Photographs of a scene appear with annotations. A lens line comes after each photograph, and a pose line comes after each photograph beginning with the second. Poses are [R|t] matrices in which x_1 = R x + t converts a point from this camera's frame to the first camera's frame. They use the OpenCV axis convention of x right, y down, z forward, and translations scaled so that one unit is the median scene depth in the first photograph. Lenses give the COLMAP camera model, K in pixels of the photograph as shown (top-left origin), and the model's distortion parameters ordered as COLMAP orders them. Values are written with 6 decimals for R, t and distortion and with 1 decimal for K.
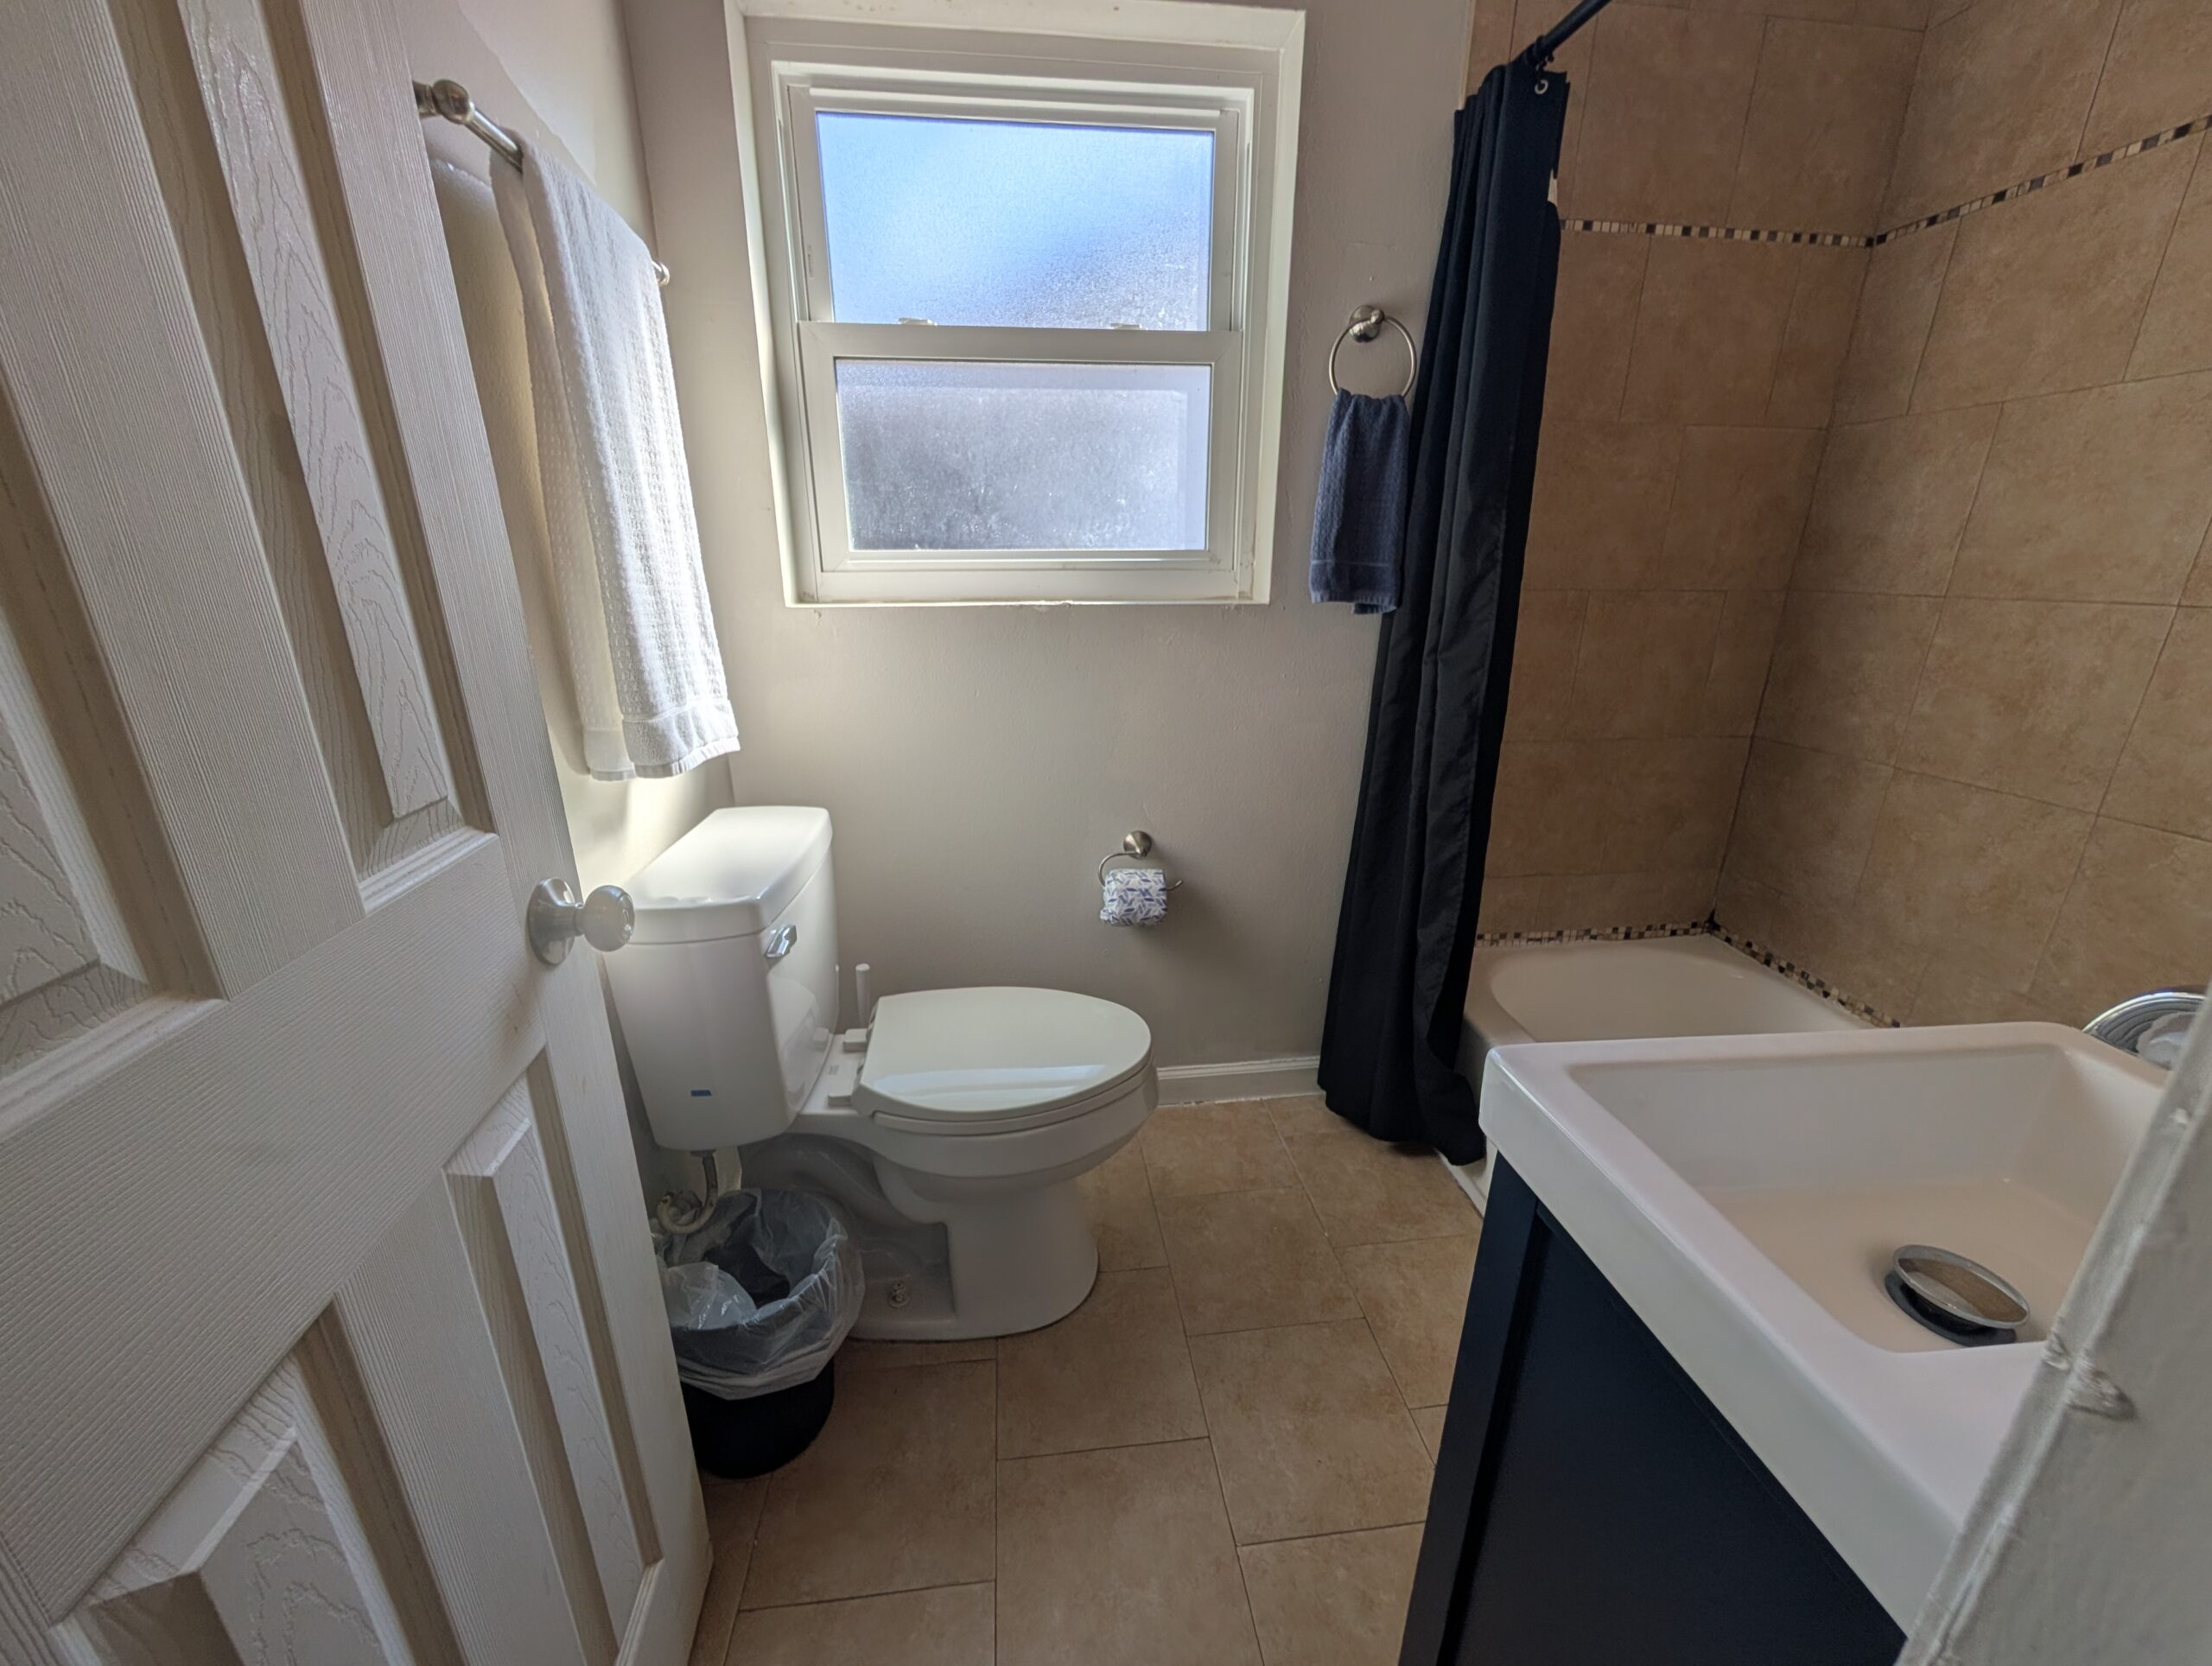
lens RADIAL K [[842.1, 0, 1107.7], [0, 842.1, 832.3], [0, 0, 1]] dist [-0.000021, 0.000455]
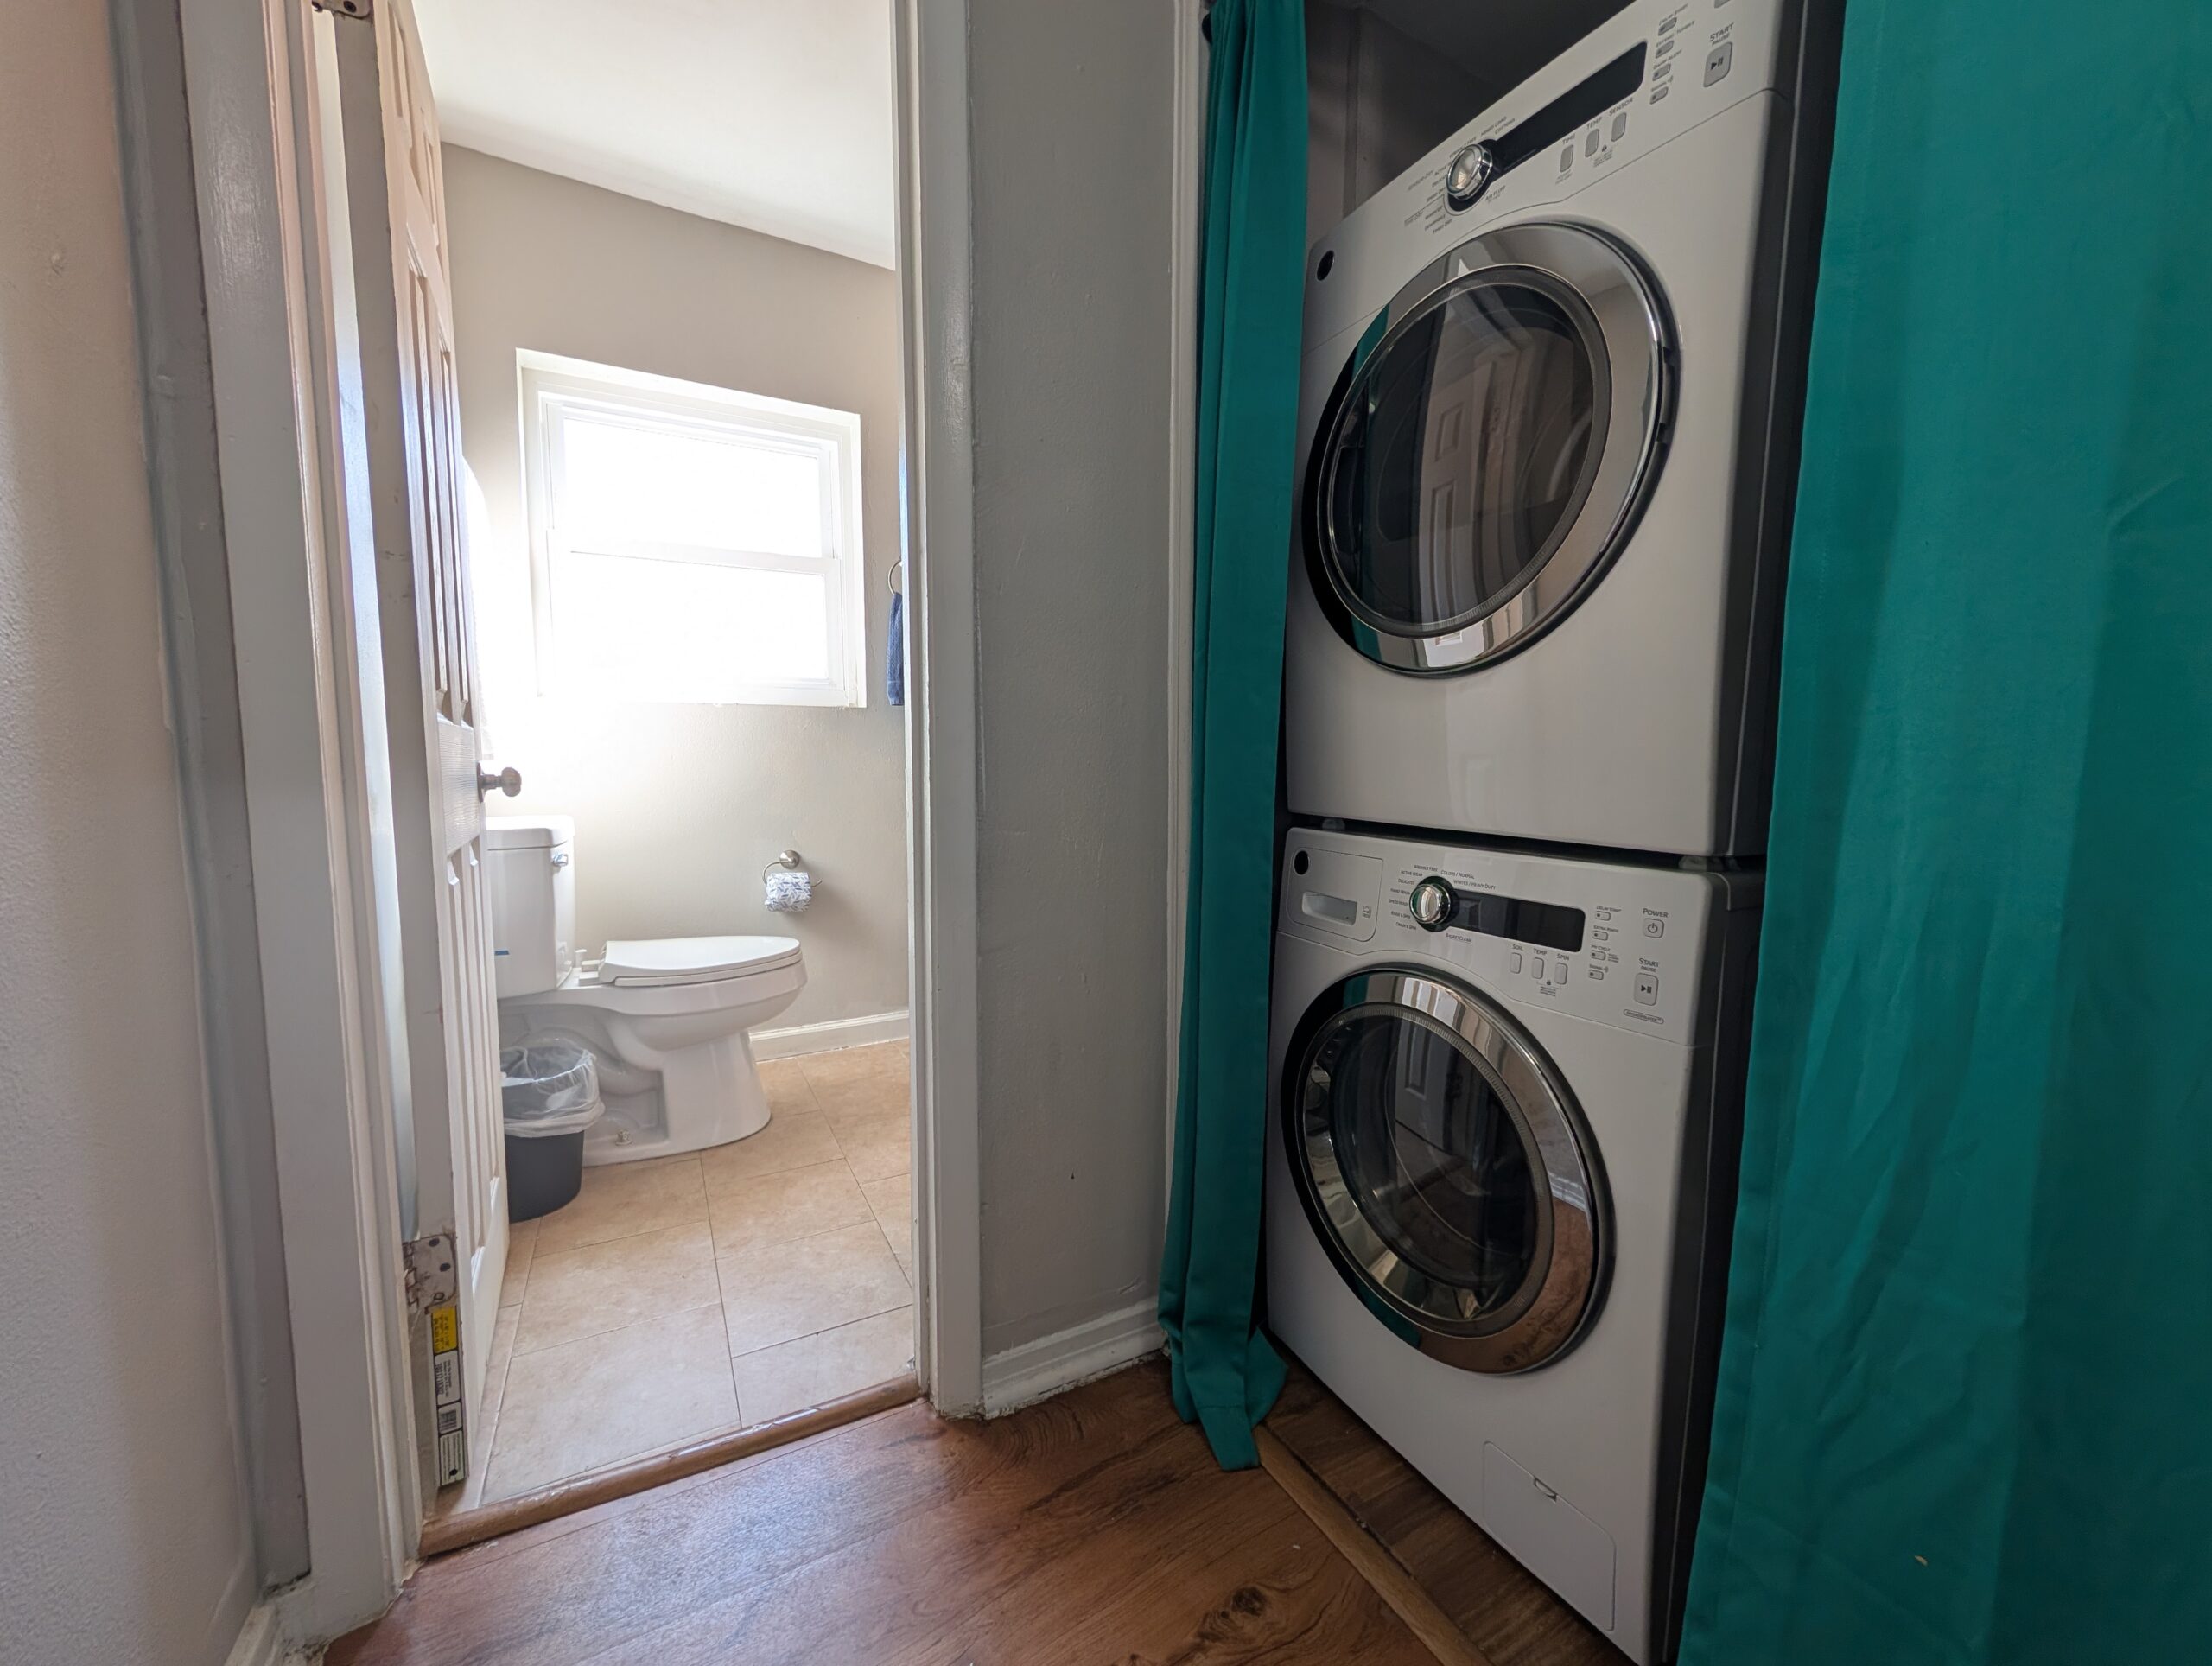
lens RADIAL K [[843.3, 0, 1103.8], [0, 843.3, 836.3], [0, 0, 1]] dist [-0.001131, -0.000005]
pose [[0.928686, -0.035222, 0.369190, 0.002369], [0.119089, 0.971083, -0.206920, 0.479224], [-0.351226, 0.236130, 0.906026, -0.789251]]
